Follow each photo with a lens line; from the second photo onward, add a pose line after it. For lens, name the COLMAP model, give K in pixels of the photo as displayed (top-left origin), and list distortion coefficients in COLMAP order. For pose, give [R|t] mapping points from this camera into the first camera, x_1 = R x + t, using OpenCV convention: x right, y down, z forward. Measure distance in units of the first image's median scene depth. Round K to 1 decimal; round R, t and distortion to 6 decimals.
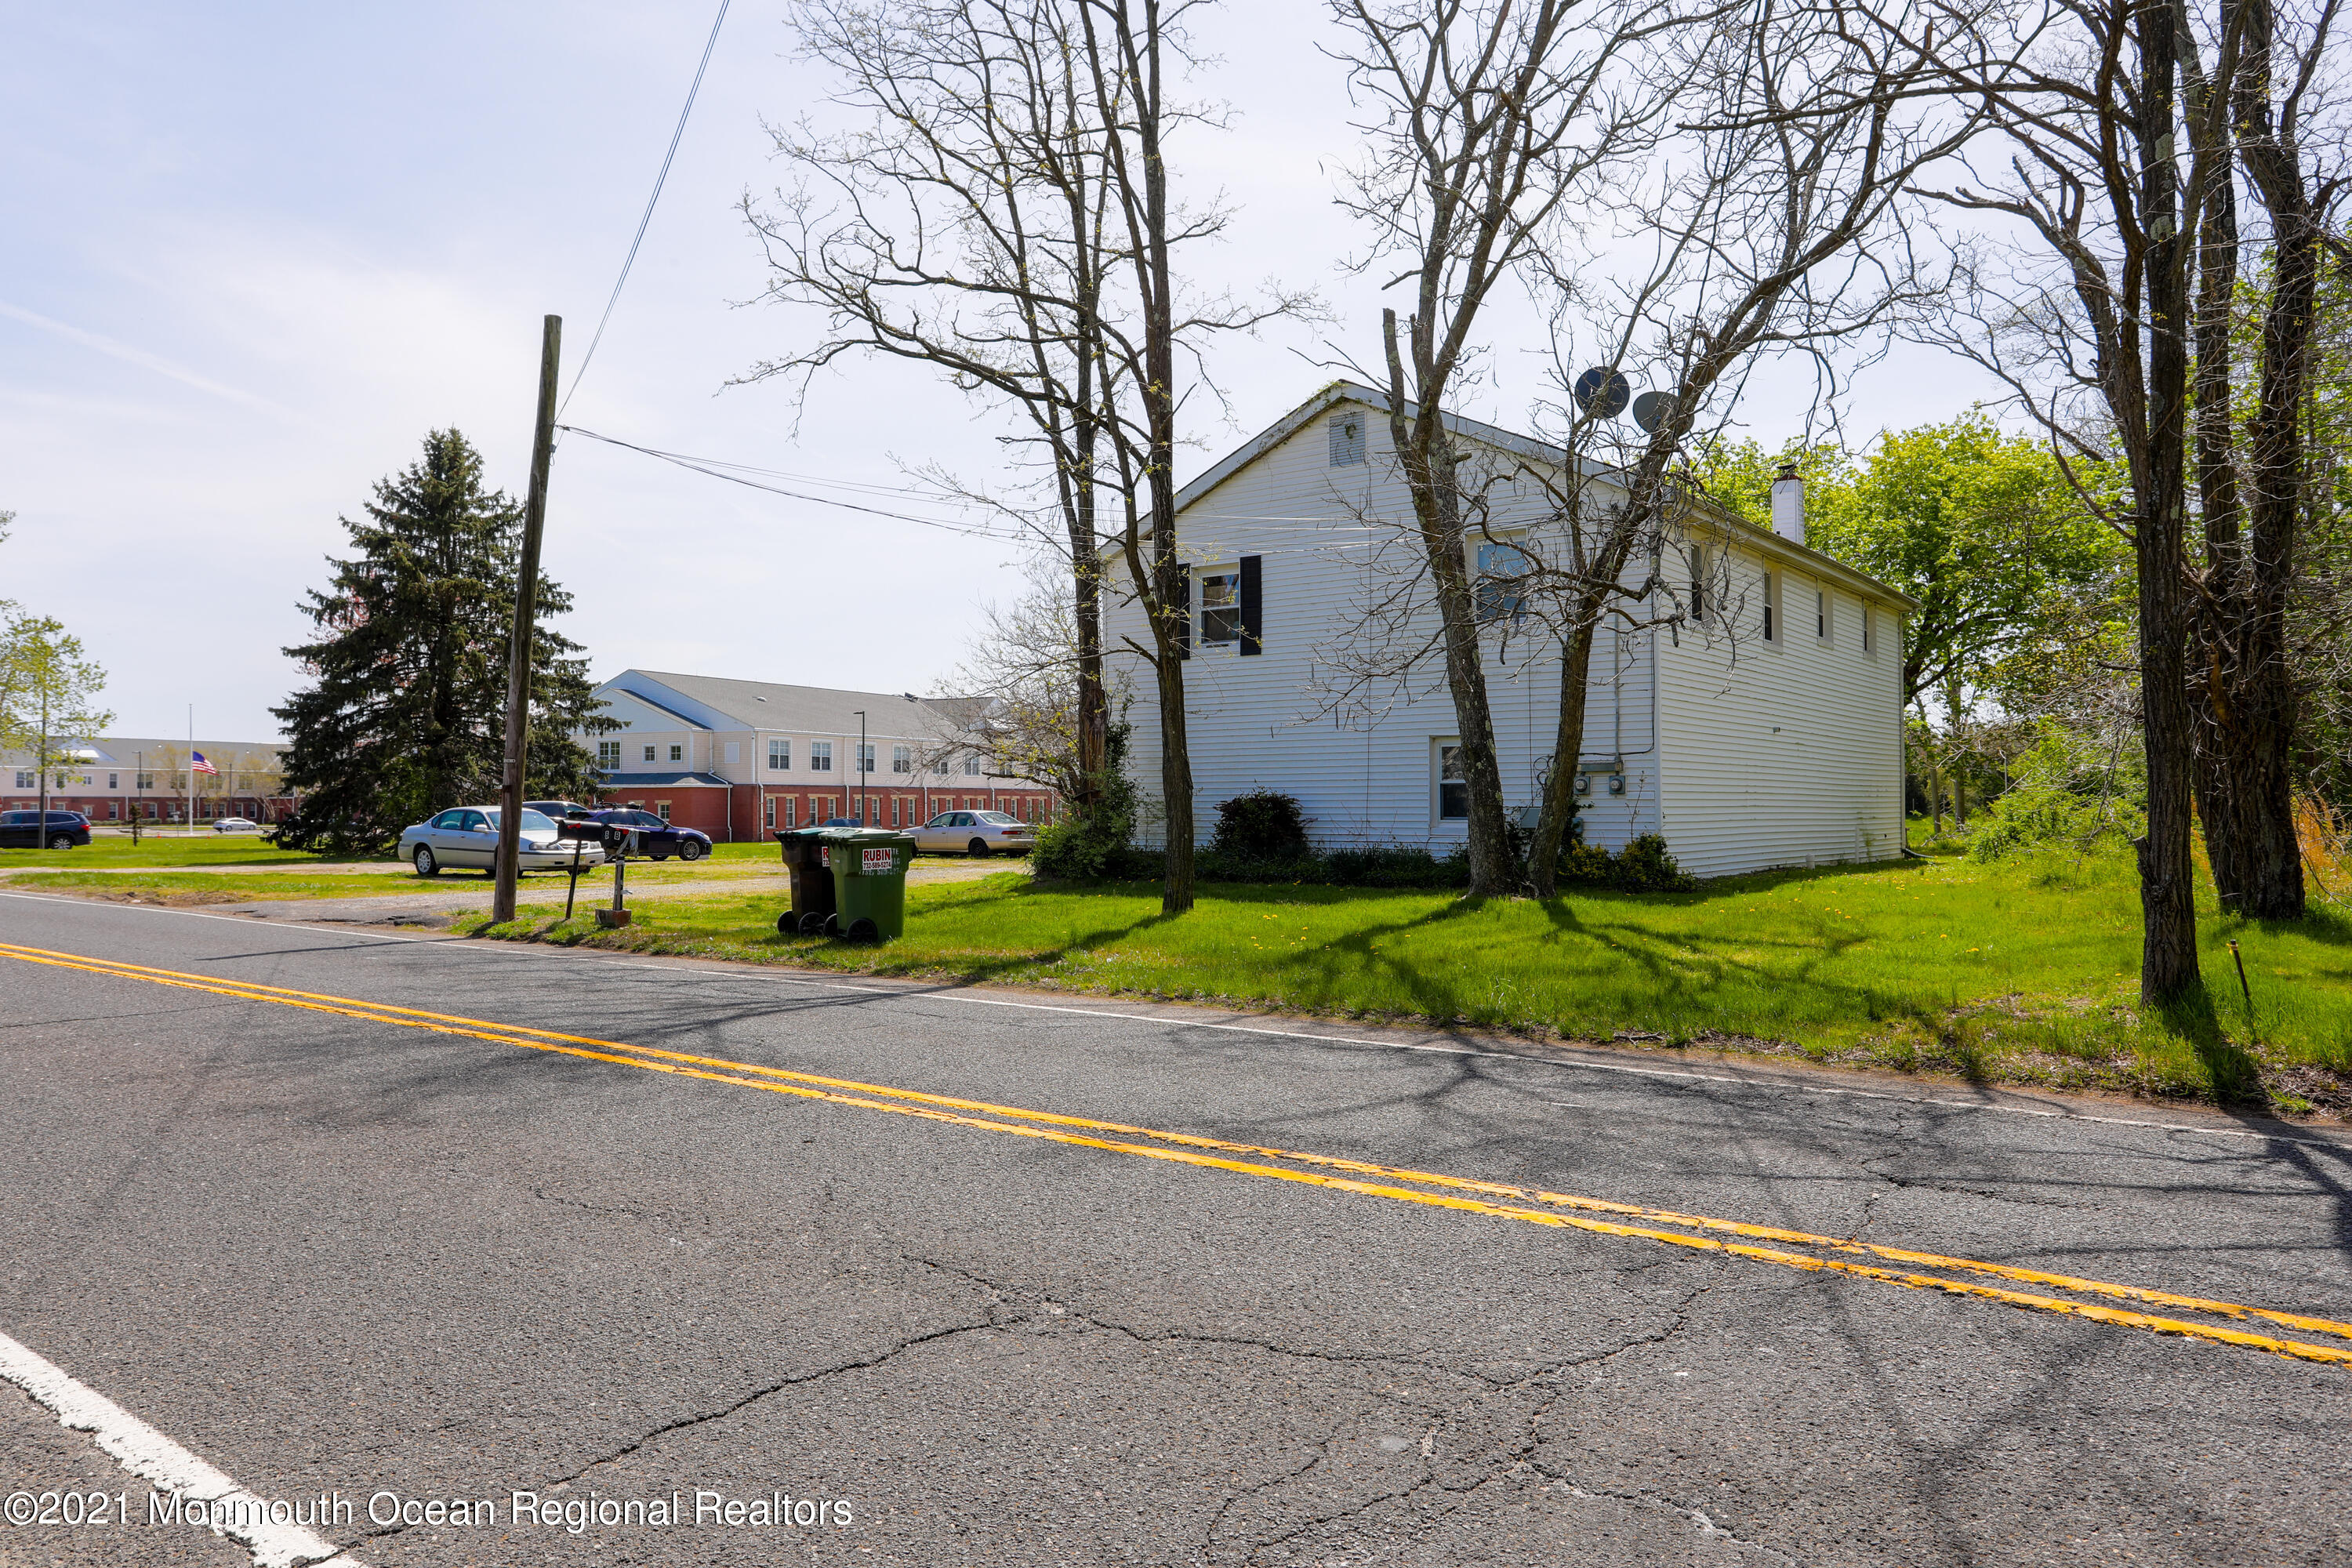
lens RADIAL K [[1644.4, 0, 1176.0], [0, 1644.4, 784.0], [0, 0, 1]] dist [-0.061847, 0.000136]
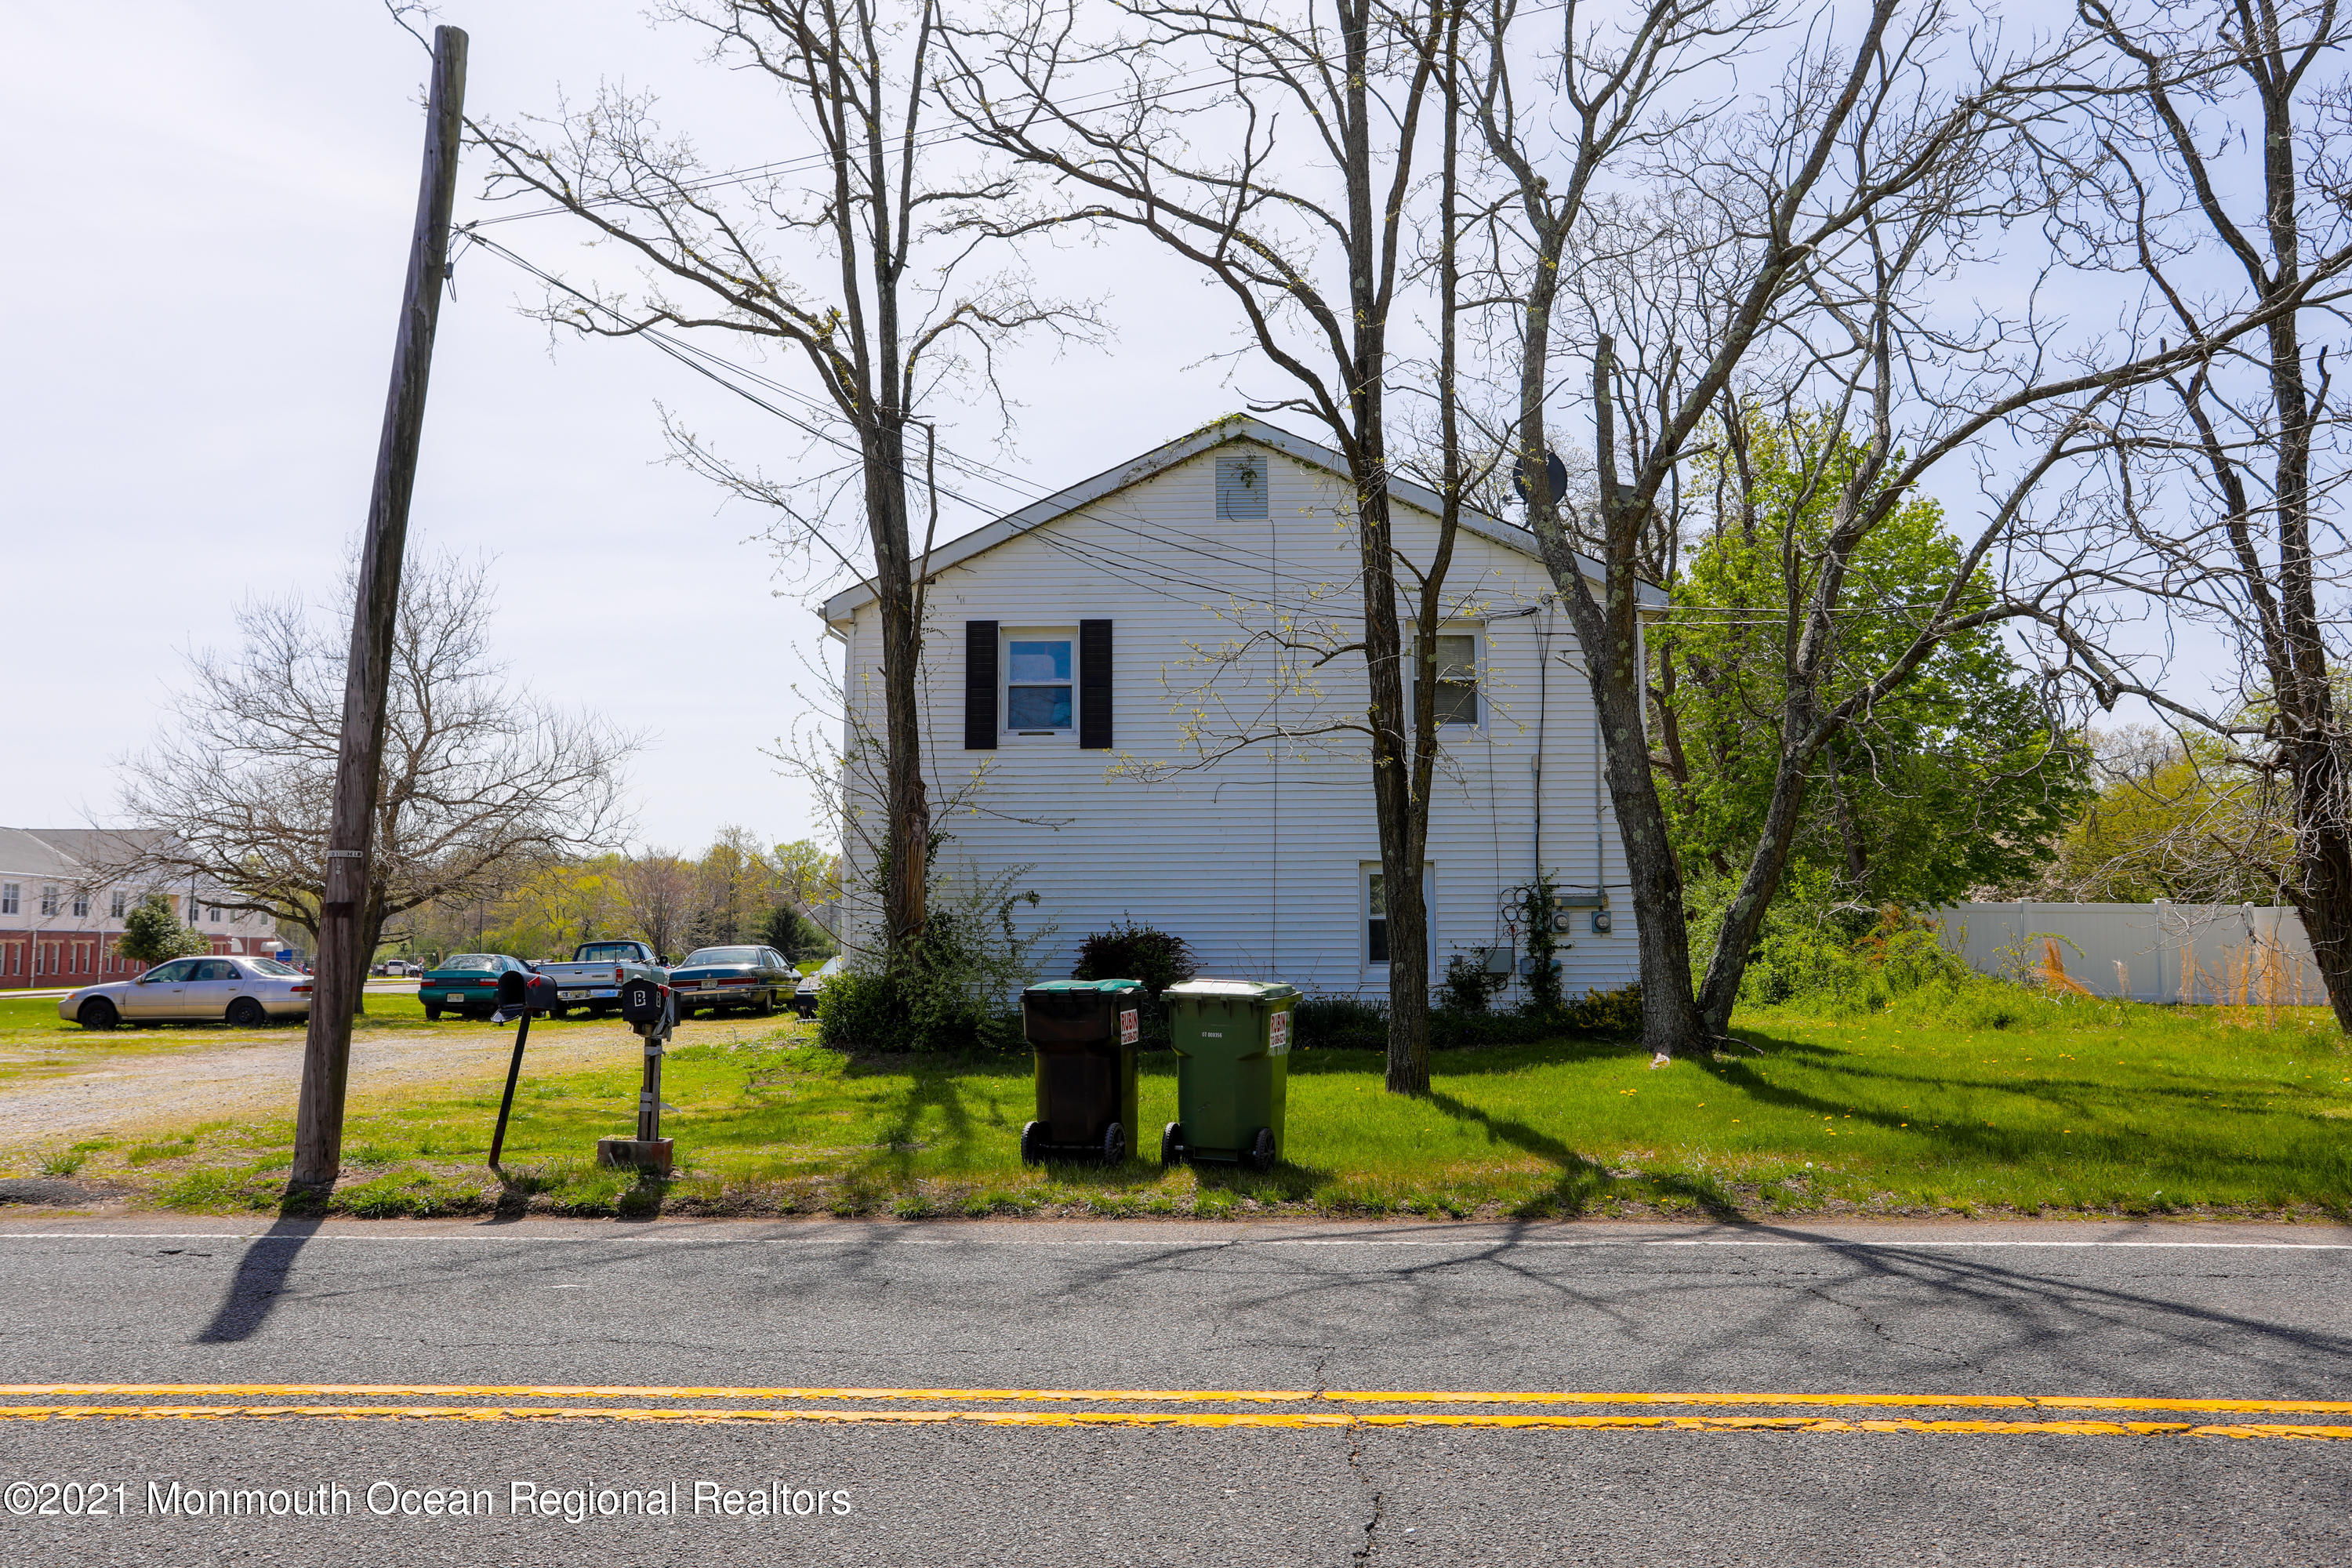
lens RADIAL K [[1770.8, 0, 1176.0], [0, 1770.8, 784.0], [0, 0, 1]] dist [0.001014, 0.000156]
pose [[0.817721, 0.052793, 0.573189, -0.411915], [-0.005995, 0.996512, -0.083230, 0.006382], [-0.575584, 0.064622, 0.815185, 0.322154]]
